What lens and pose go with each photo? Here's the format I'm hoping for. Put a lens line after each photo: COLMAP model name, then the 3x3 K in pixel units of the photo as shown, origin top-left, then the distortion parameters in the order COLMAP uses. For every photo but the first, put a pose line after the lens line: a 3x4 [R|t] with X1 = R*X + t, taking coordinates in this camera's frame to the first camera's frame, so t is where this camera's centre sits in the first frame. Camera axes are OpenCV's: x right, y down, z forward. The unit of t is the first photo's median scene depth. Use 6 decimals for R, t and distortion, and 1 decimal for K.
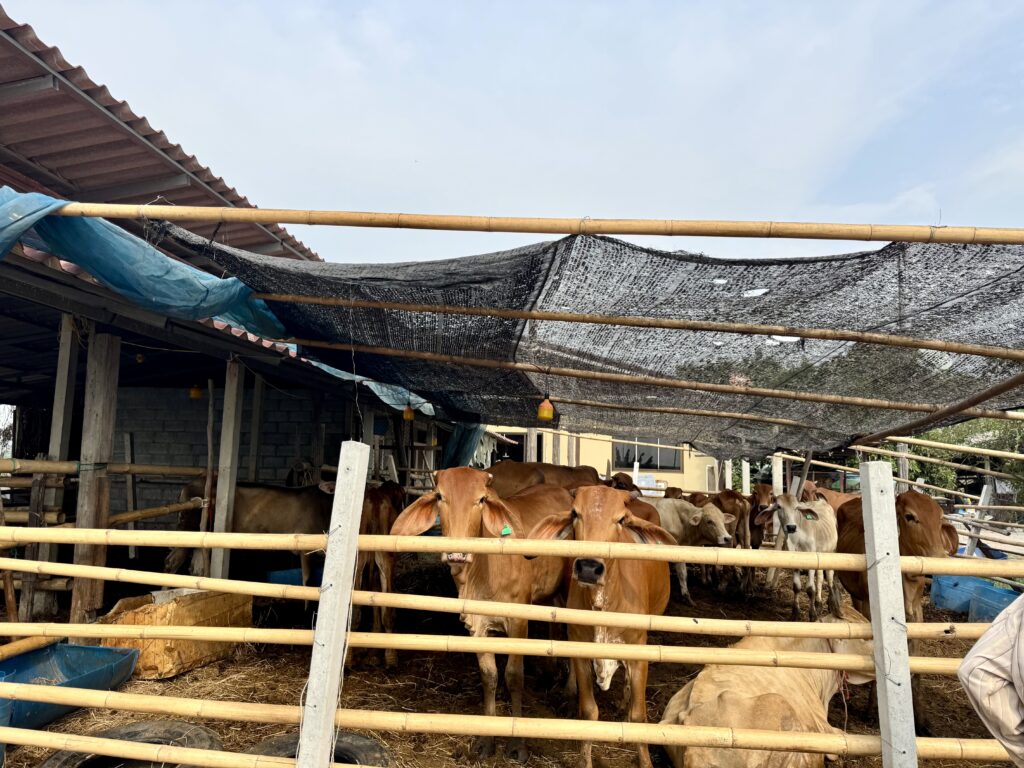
lens RADIAL K [[728.9, 0, 517.6], [0, 728.9, 389.2], [0, 0, 1]] dist [0.068167, -0.082658]
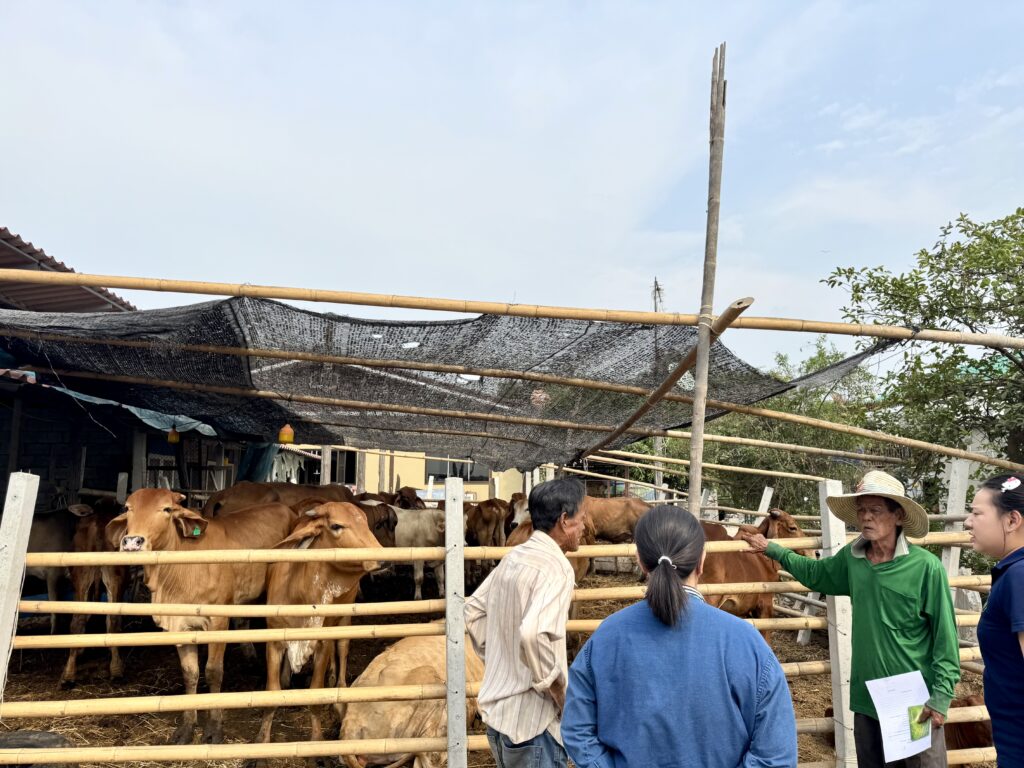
lens RADIAL K [[723.9, 0, 512.8], [0, 723.9, 394.2], [0, 0, 1]] dist [0.061178, -0.085798]
pose [[0.976057, 0.001701, 0.217508, 0.200573], [0.000947, 0.999927, -0.012070, -0.027221], [-0.217513, 0.011987, 0.975984, -0.212676]]
